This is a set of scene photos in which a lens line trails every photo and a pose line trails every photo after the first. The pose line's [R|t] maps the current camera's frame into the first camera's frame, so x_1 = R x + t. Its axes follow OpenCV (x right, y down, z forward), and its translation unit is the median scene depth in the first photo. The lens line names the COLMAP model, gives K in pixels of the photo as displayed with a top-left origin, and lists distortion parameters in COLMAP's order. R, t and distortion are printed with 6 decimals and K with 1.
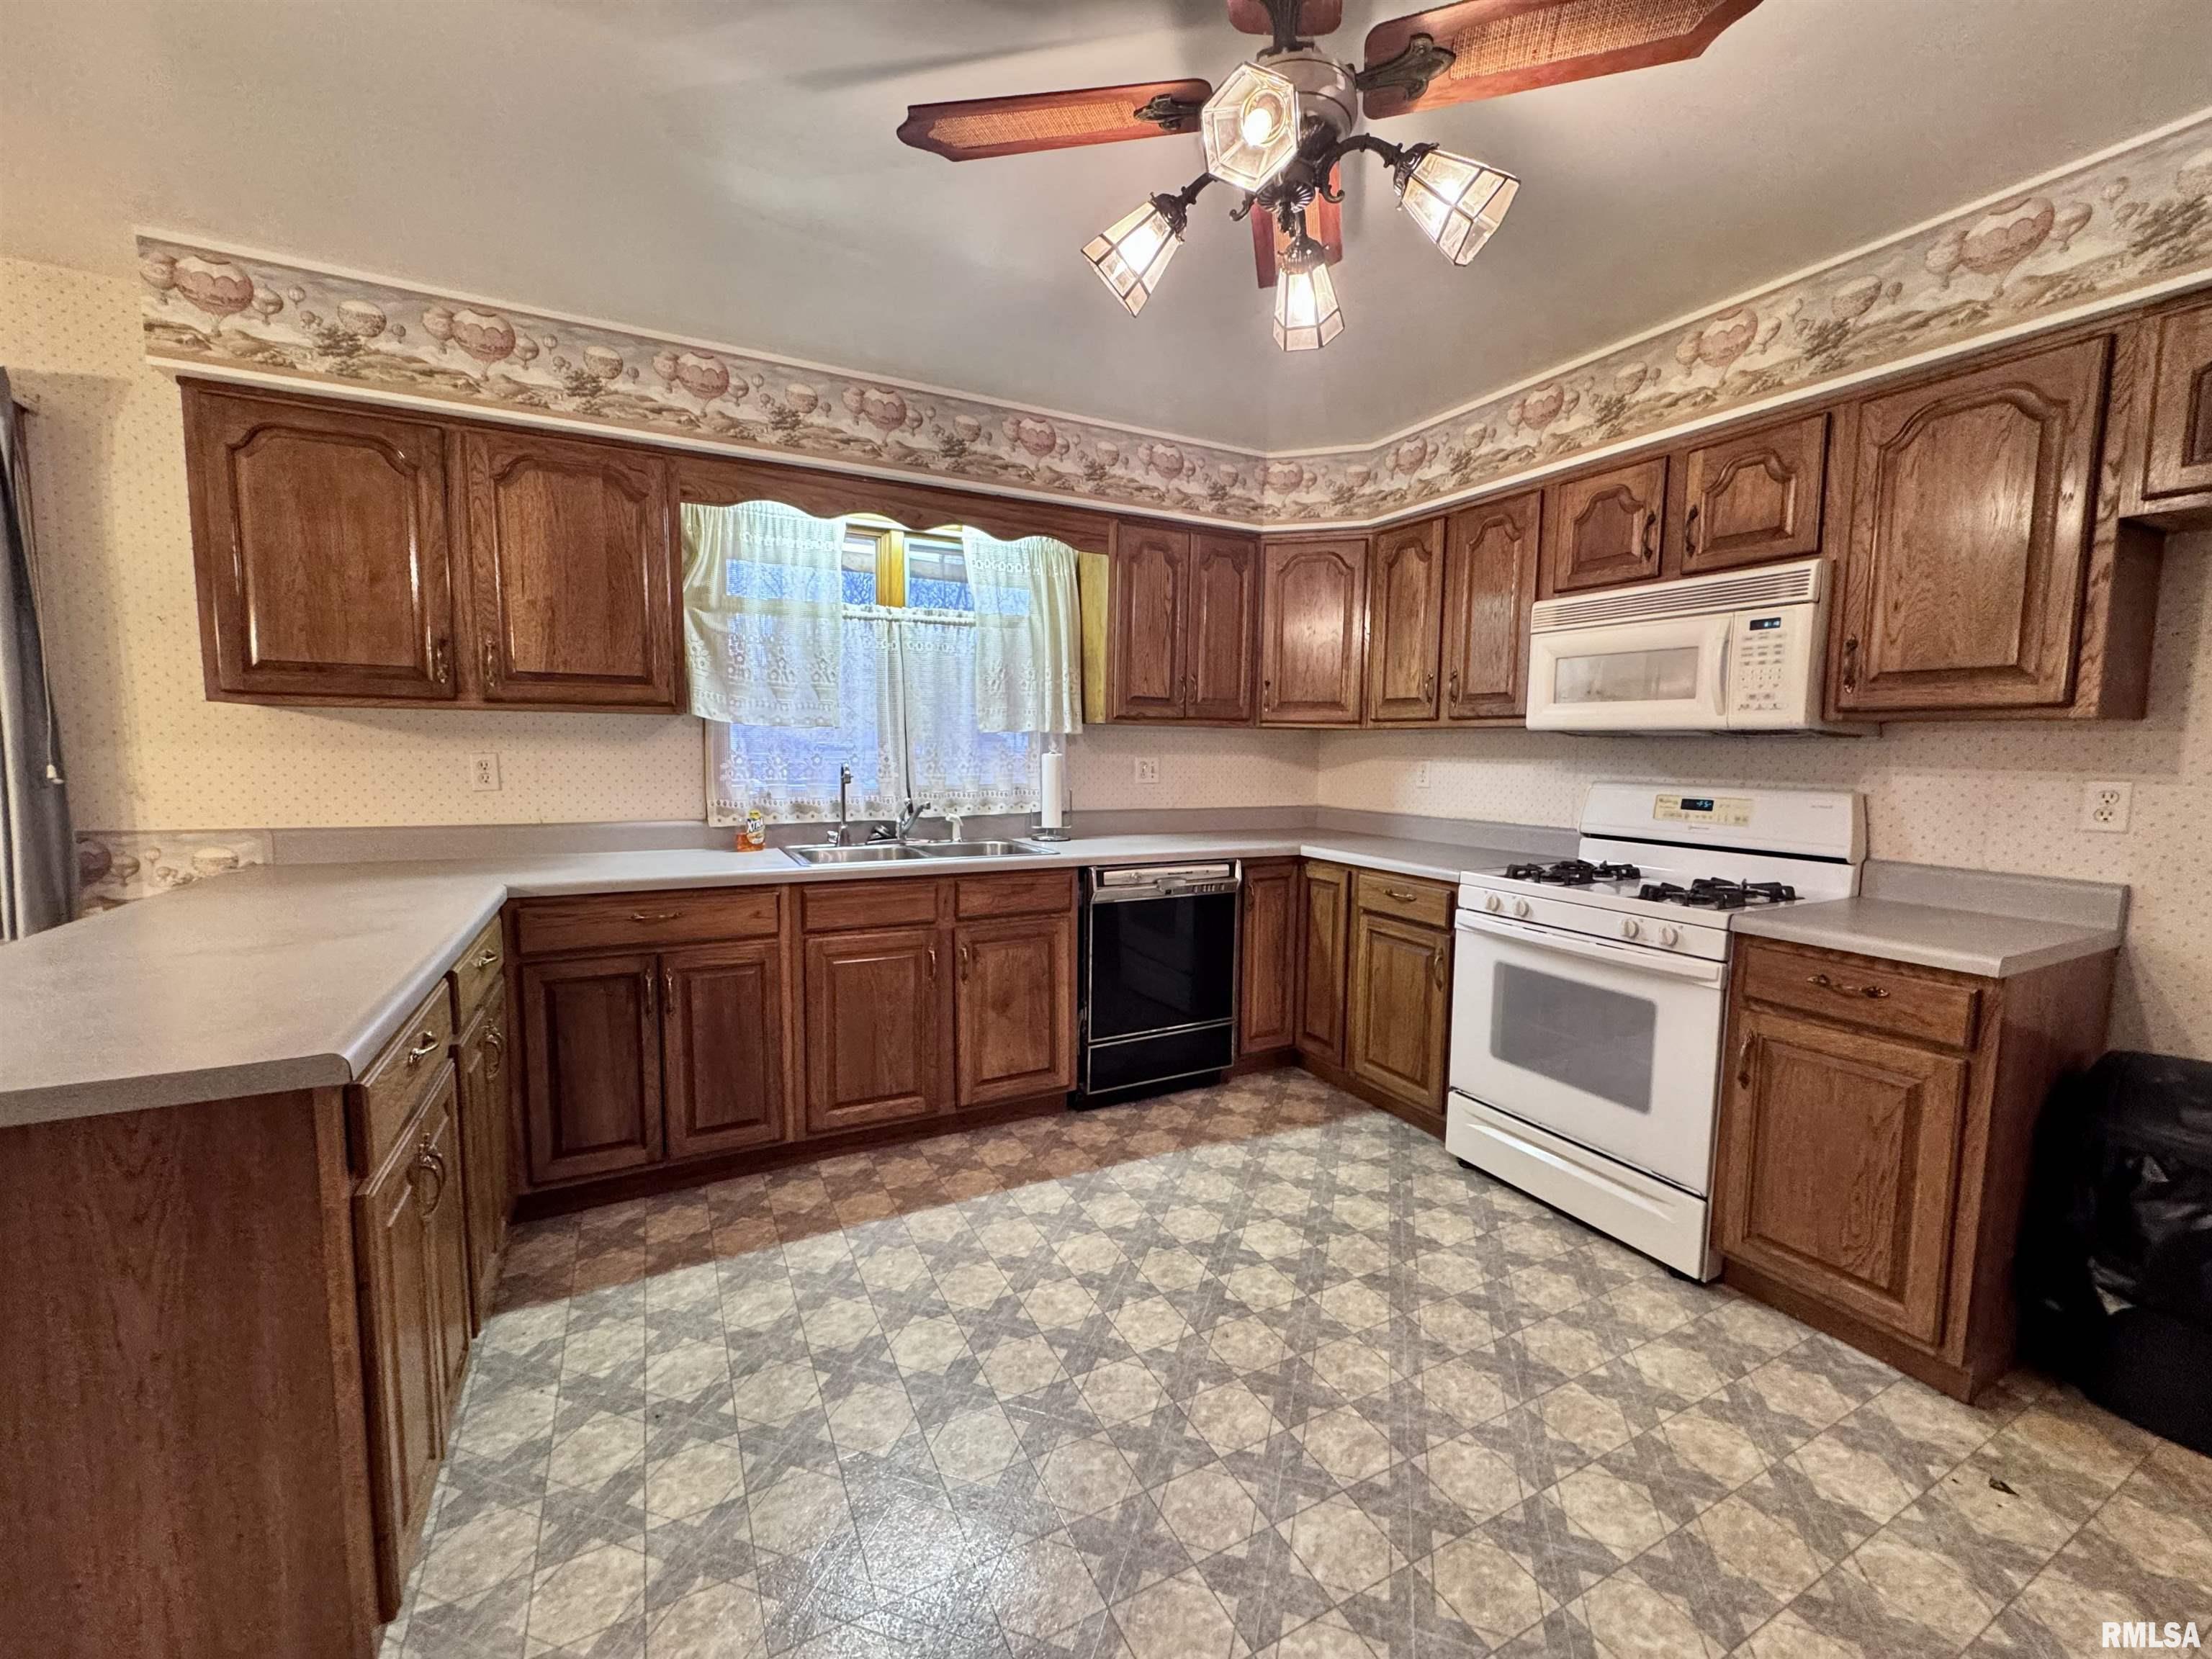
lens RADIAL K [[881.4, 0, 1105.0], [0, 881.4, 829.0], [0, 0, 1]] dist [-0.002796, 0.000069]
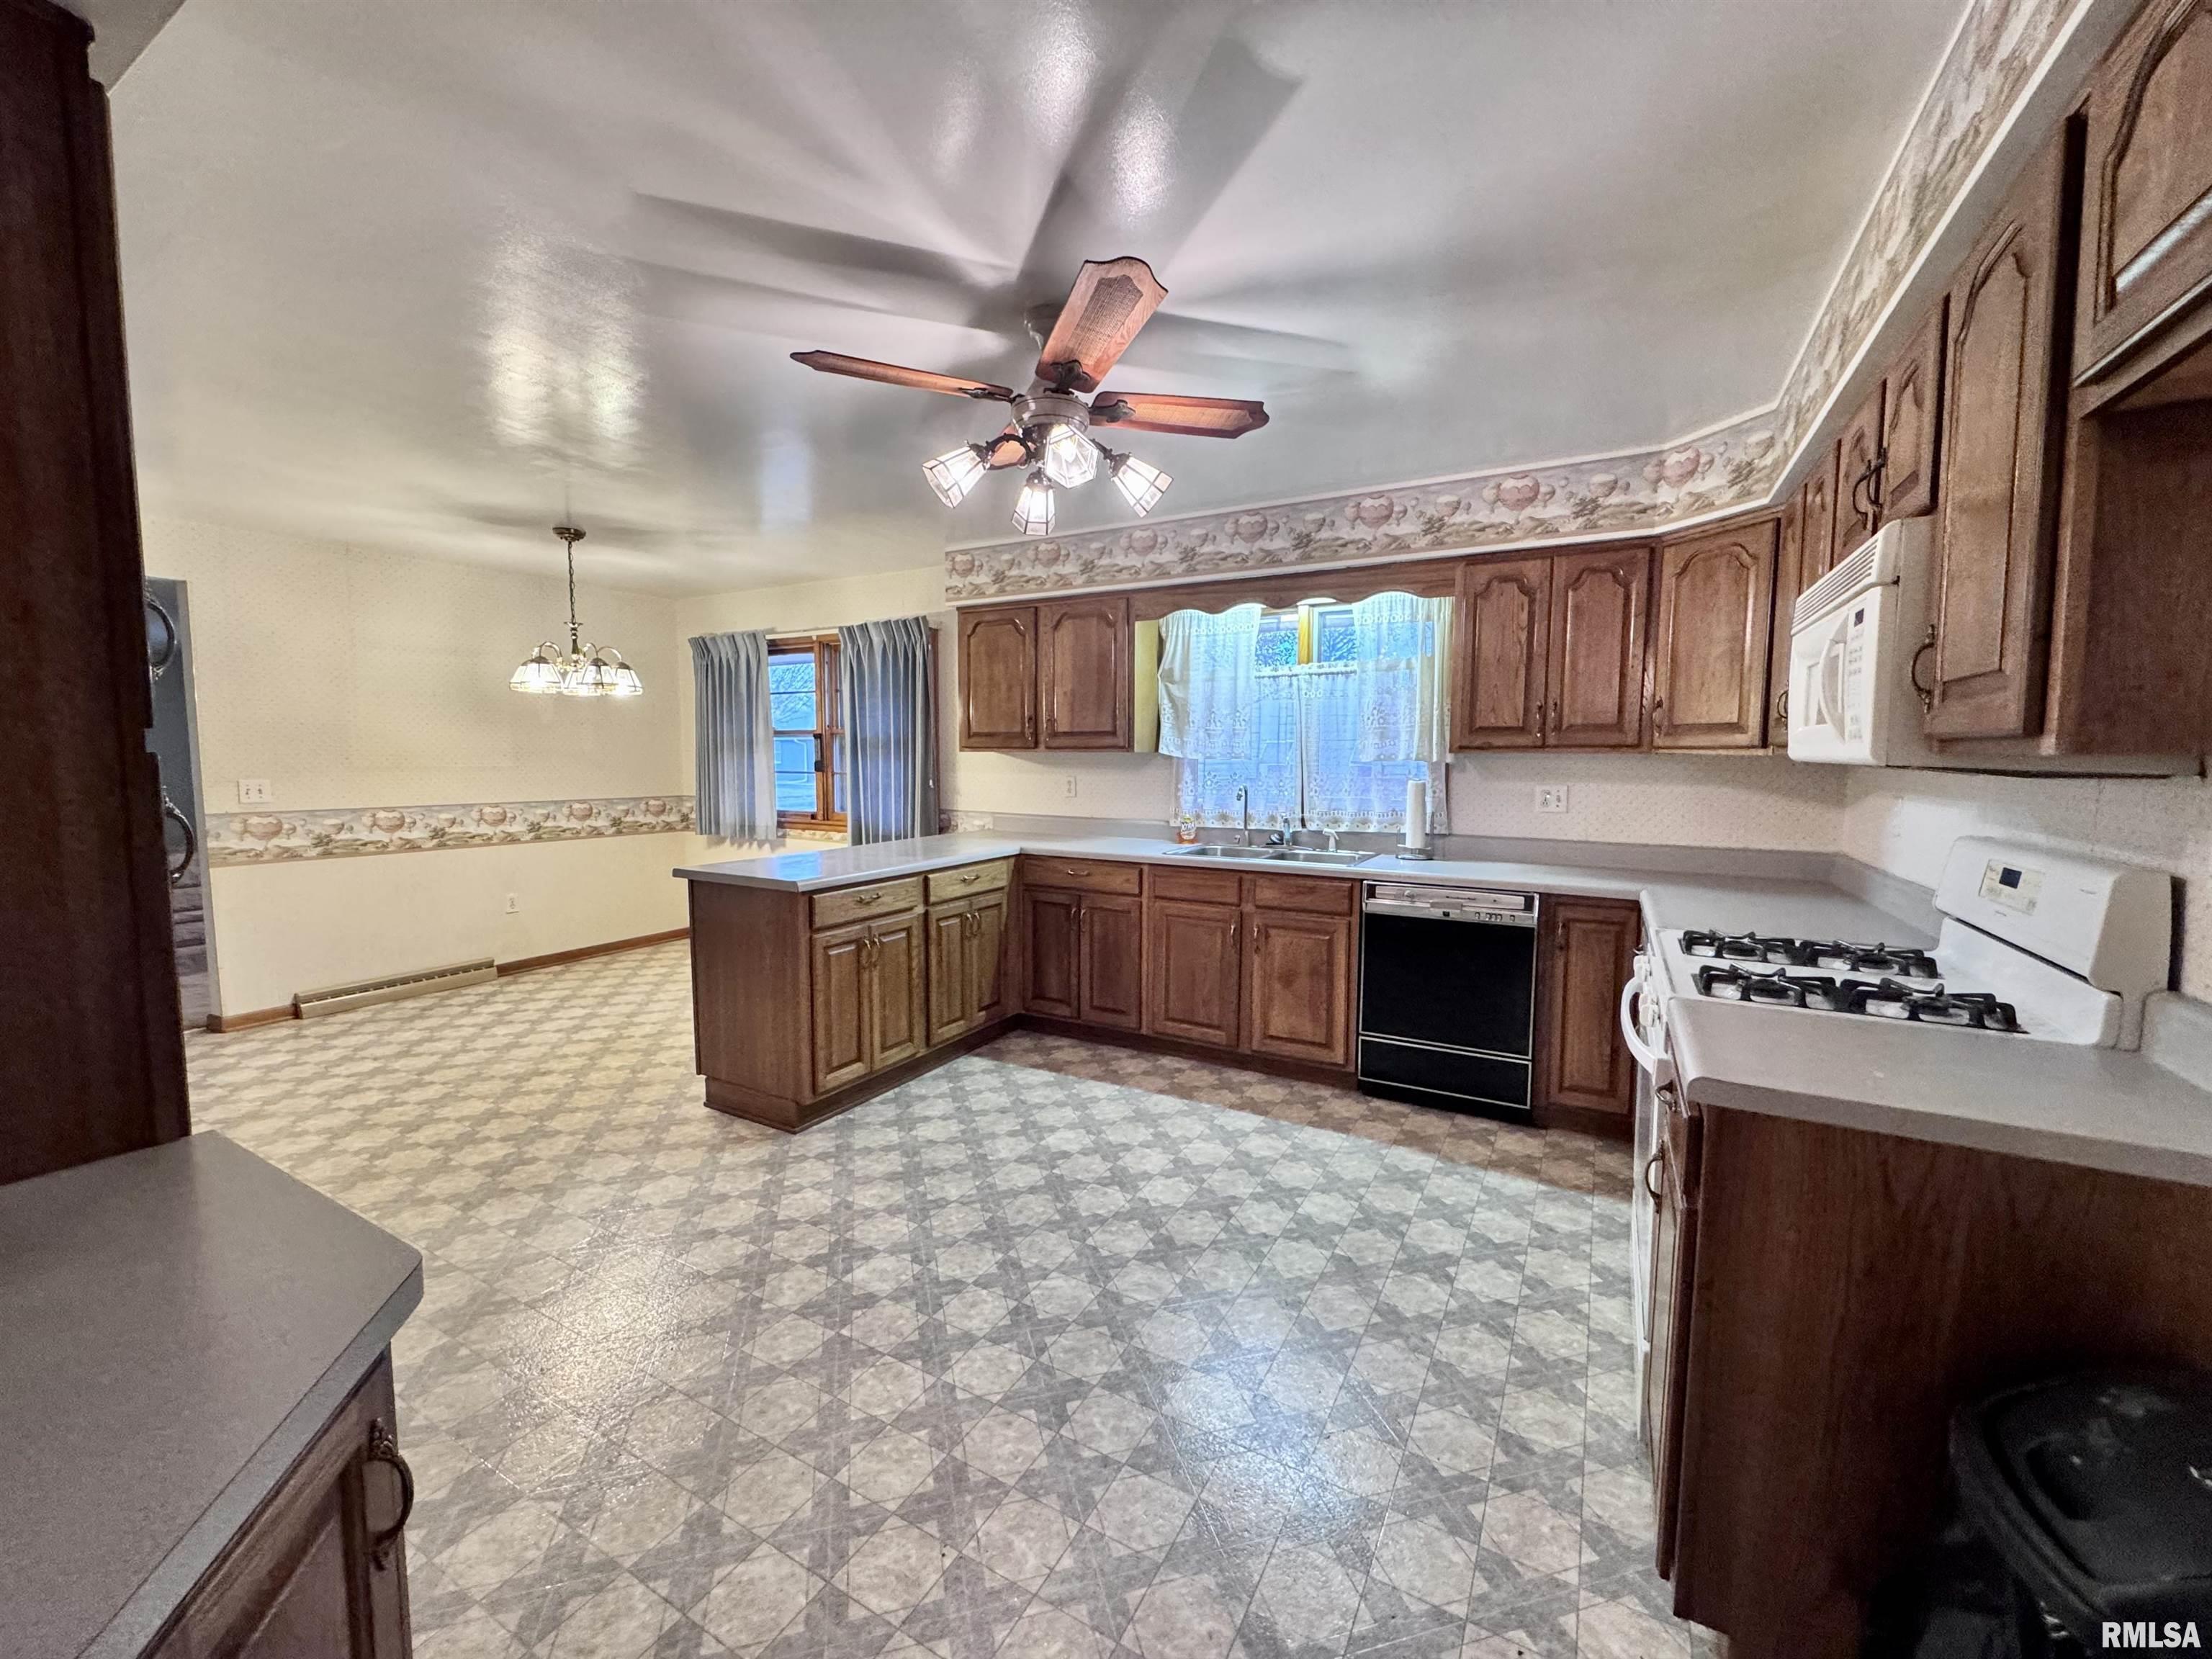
lens RADIAL K [[880.5, 0, 1104.6], [0, 880.5, 828.8], [0, 0, 1]] dist [-0.003075, 0.000057]
pose [[0.543814, 0.061531, -0.836947, 0.875559], [-0.076321, 0.996802, 0.023693, -0.028802], [0.835728, 0.050992, 0.546771, 0.095317]]
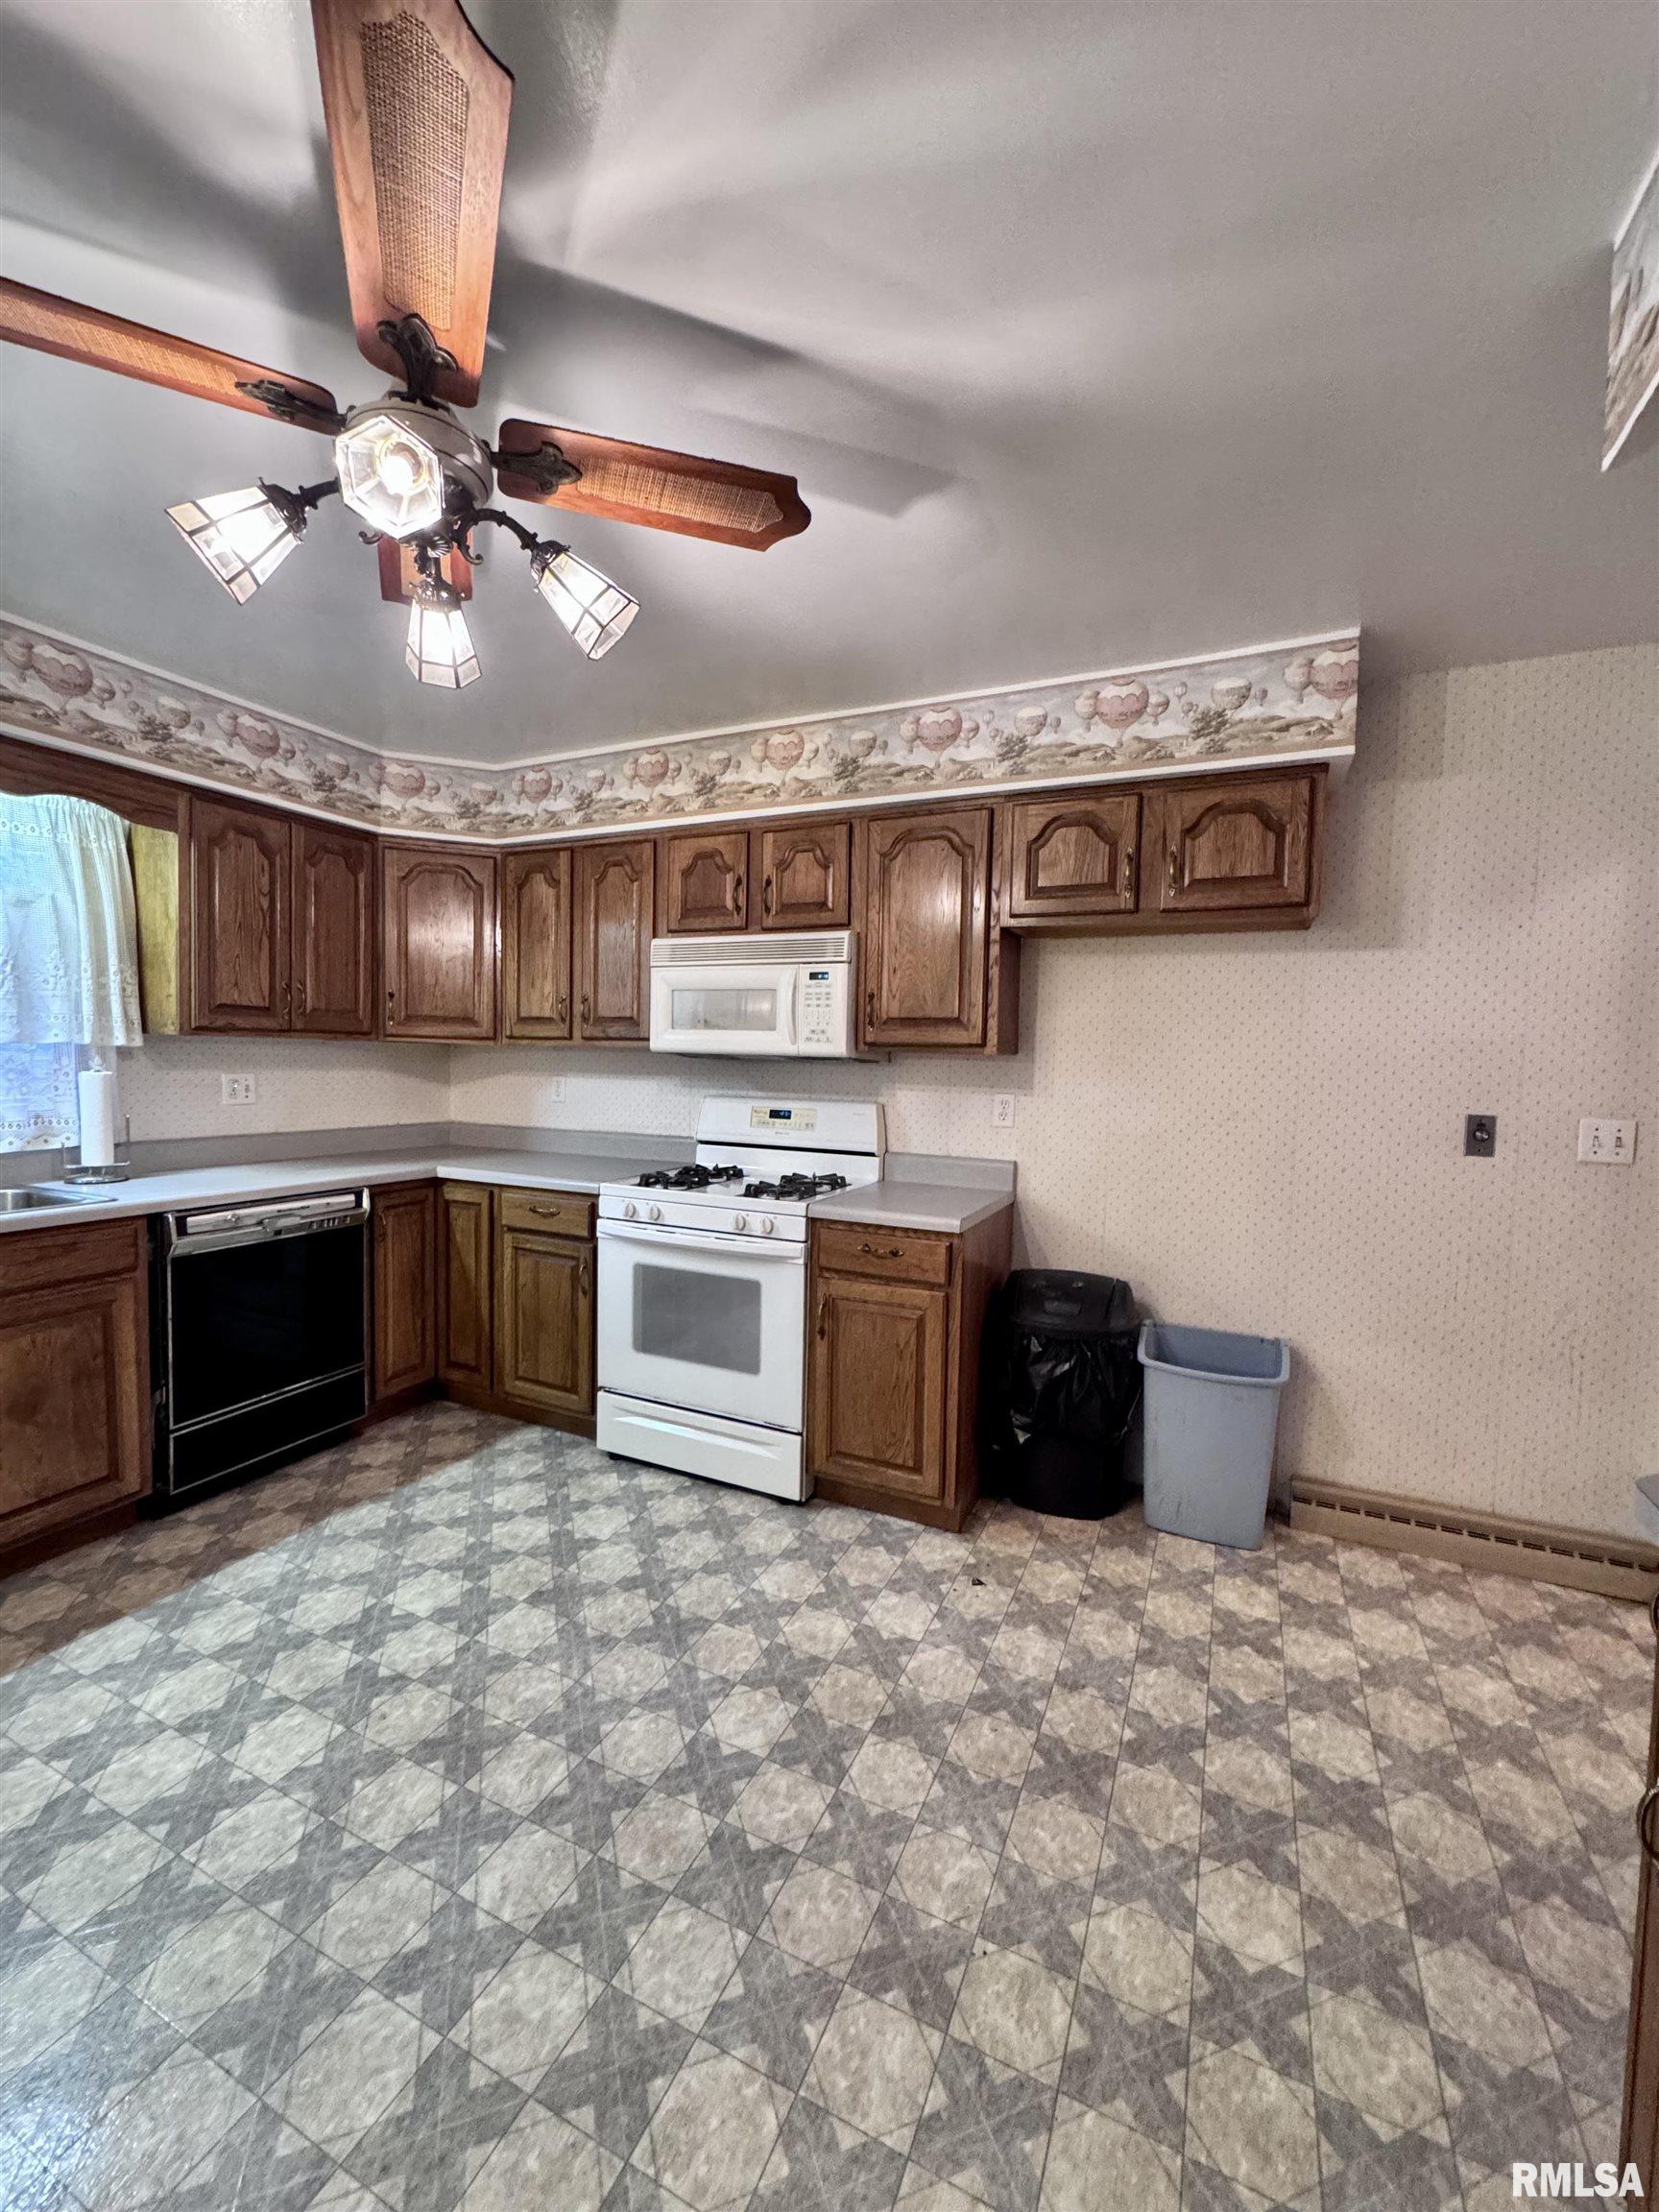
lens RADIAL K [[880.5, 0, 831.3], [0, 880.5, 1104.1], [0, 0, 1]] dist [-0.003075, 0.000057]
pose [[0.791406, -0.025934, 0.610741, -0.026515], [0.044586, 0.998887, -0.015359, -0.020397], [-0.609663, 0.039386, 0.791682, -0.025118]]
